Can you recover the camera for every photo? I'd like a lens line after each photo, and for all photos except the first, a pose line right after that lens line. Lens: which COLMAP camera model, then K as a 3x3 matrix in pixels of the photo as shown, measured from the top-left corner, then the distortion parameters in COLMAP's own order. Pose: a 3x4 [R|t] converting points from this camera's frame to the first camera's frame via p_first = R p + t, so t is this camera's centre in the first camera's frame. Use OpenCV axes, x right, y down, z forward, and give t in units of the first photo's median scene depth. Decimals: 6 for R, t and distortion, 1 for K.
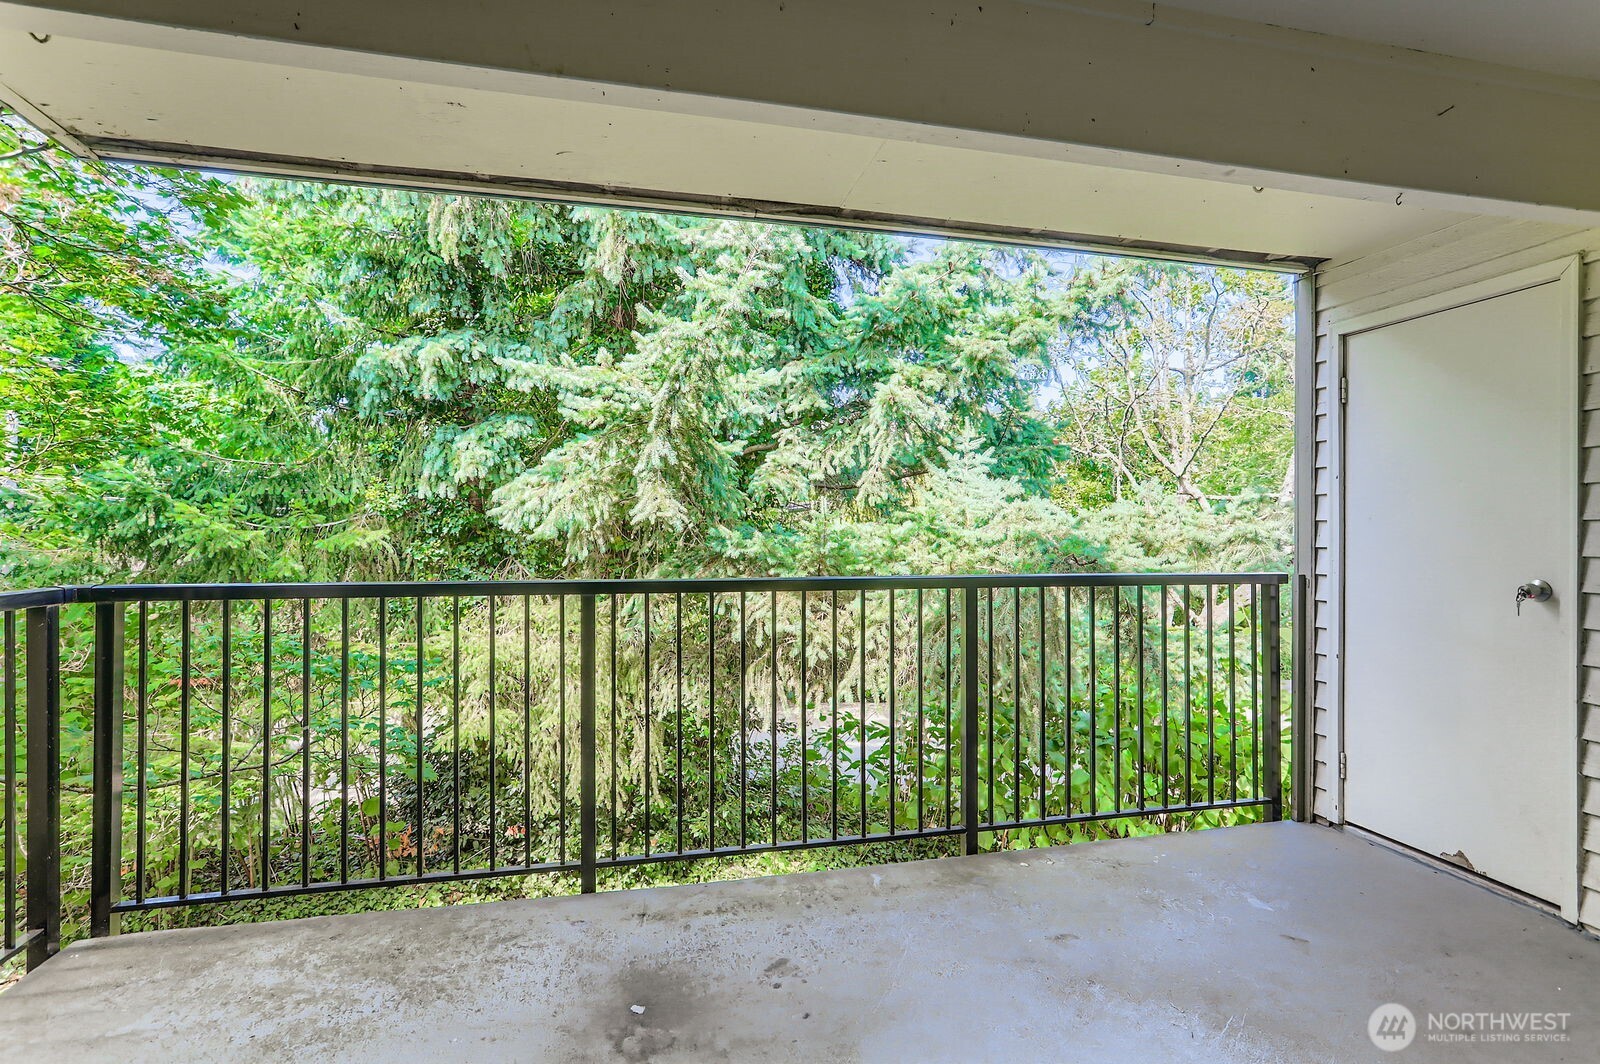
lens RADIAL K [[769.2, 0, 792.8], [0, 769.2, 530.2], [0, 0, 1]] dist [-0.036491, 0.017430]
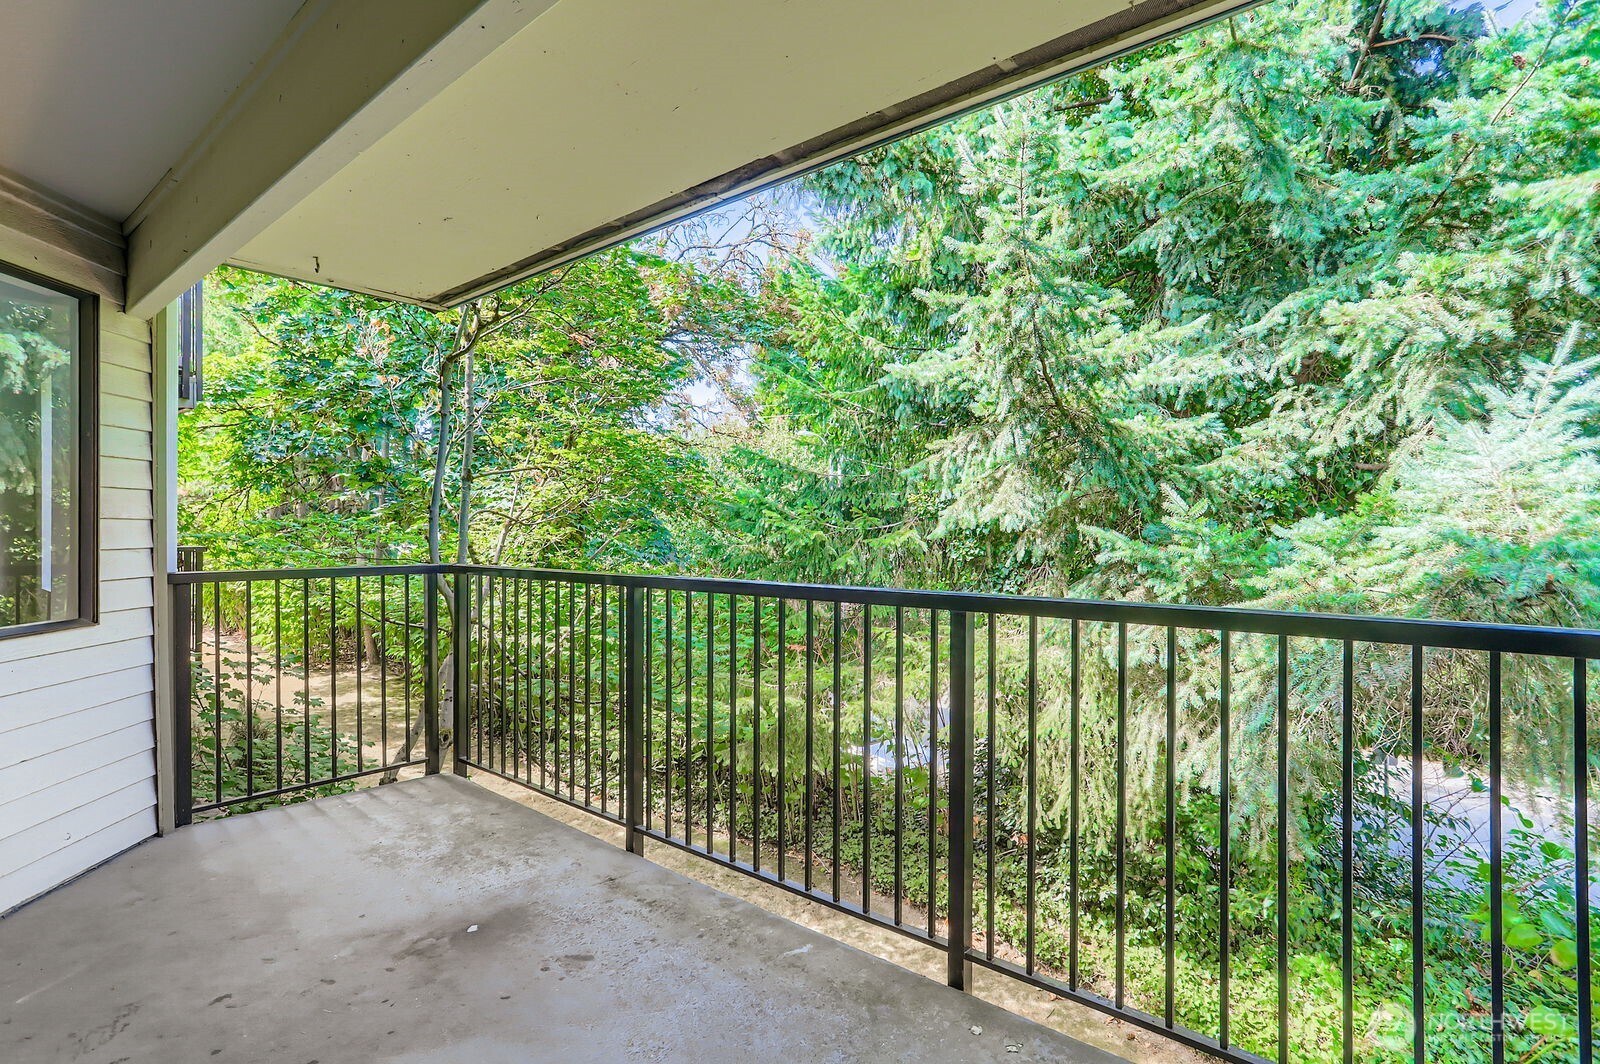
lens RADIAL K [[769.2, 0, 795.1], [0, 769.2, 539.3], [0, 0, 1]] dist [-0.036491, 0.017430]
pose [[0.587579, -0.003955, -0.809157, 0.326603], [0.012997, 0.999905, 0.004551, 0.002018], [0.809062, -0.013190, 0.587575, 0.212889]]
